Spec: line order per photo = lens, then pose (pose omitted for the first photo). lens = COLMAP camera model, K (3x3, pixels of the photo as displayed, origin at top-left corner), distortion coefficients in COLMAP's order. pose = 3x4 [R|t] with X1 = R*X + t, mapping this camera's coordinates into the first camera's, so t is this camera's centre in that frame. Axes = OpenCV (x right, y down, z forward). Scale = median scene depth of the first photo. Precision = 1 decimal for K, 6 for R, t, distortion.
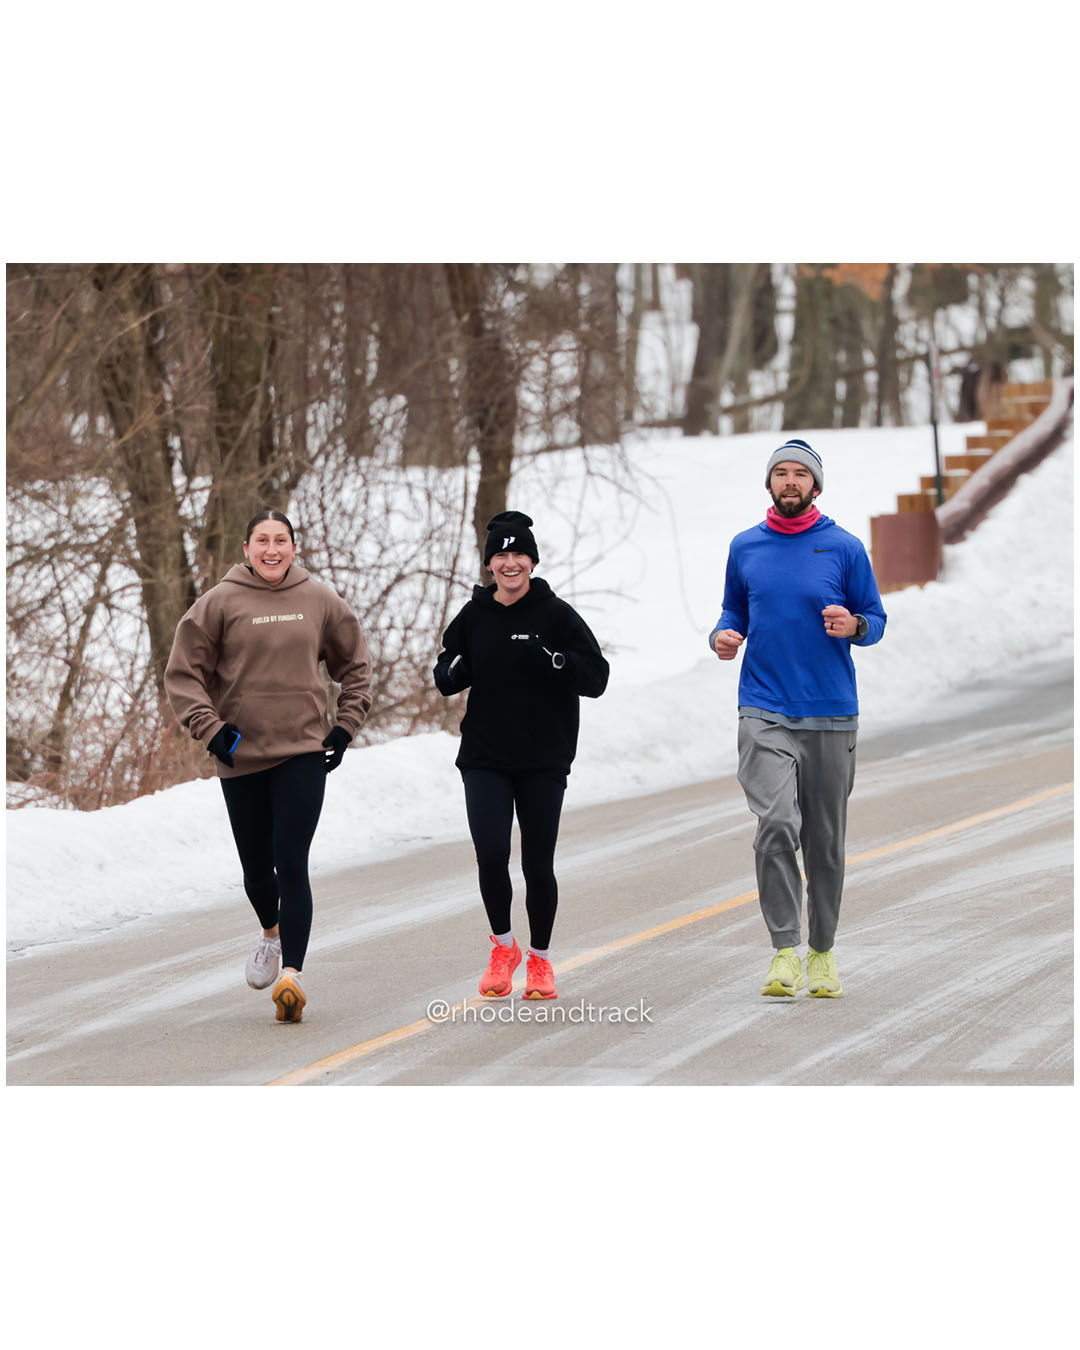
lens RADIAL K [[8681.8, 0, 533.5], [0, 8681.8, 735.5], [0, 0, 1]] dist [0.465148, 0.000000]
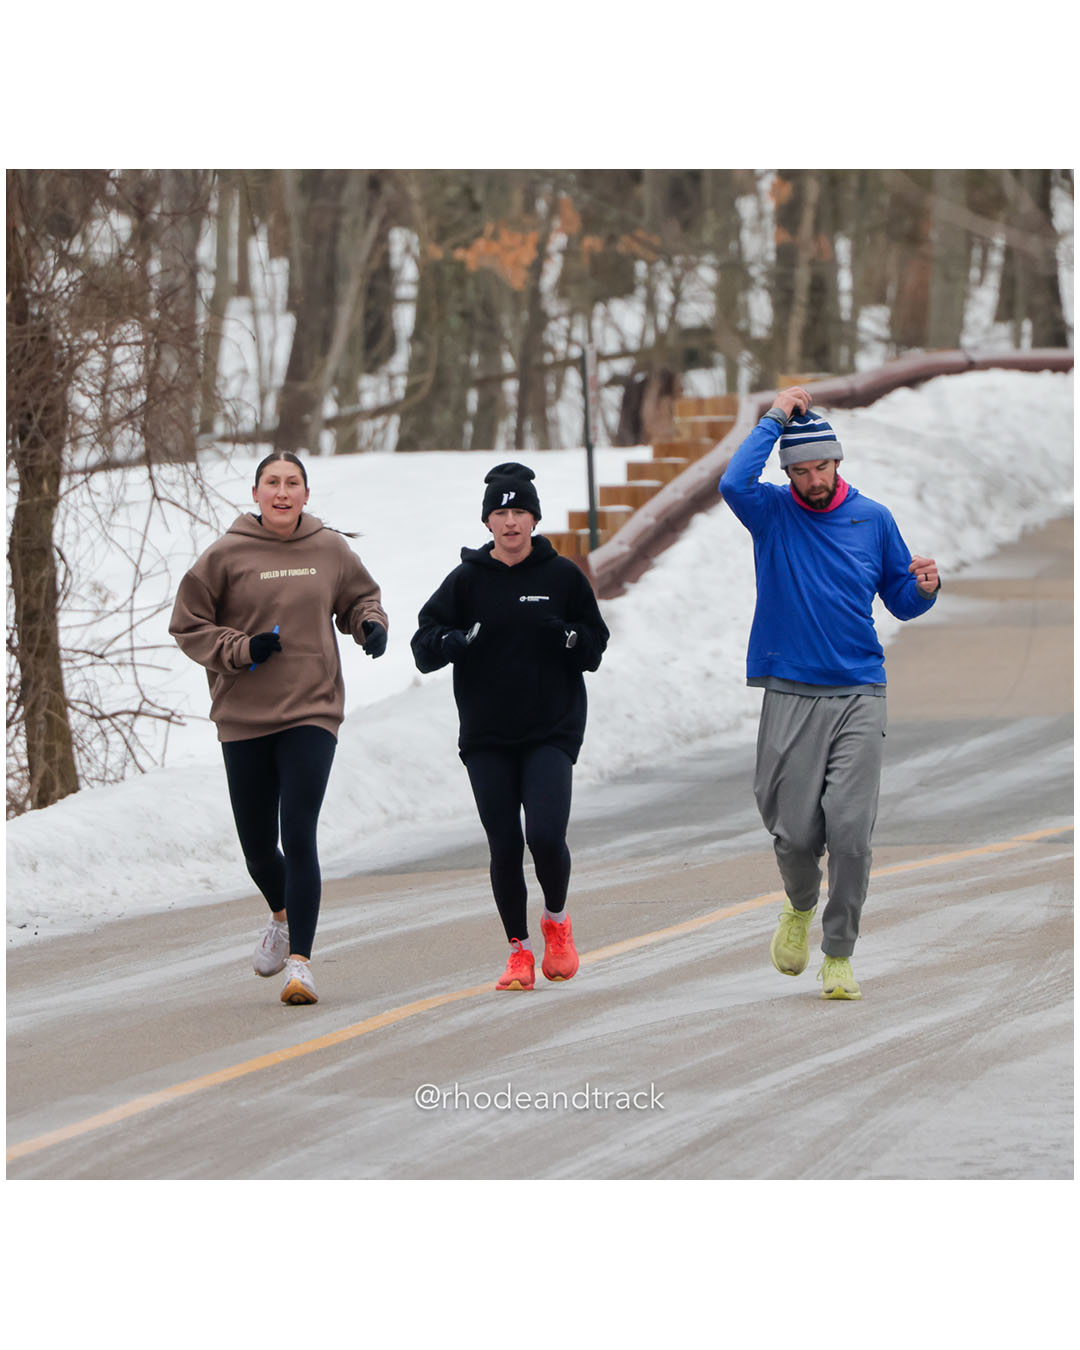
lens RADIAL K [[8681.8, 0, 559.7], [0, 8681.8, 622.5], [0, 0, 1]] dist [0.465148, 0.000000]
pose [[0.998815, 0.023496, -0.042618, 0.077717], [-0.023451, 0.999724, 0.001560, -0.020887], [0.042643, -0.000559, 0.999090, 0.204300]]
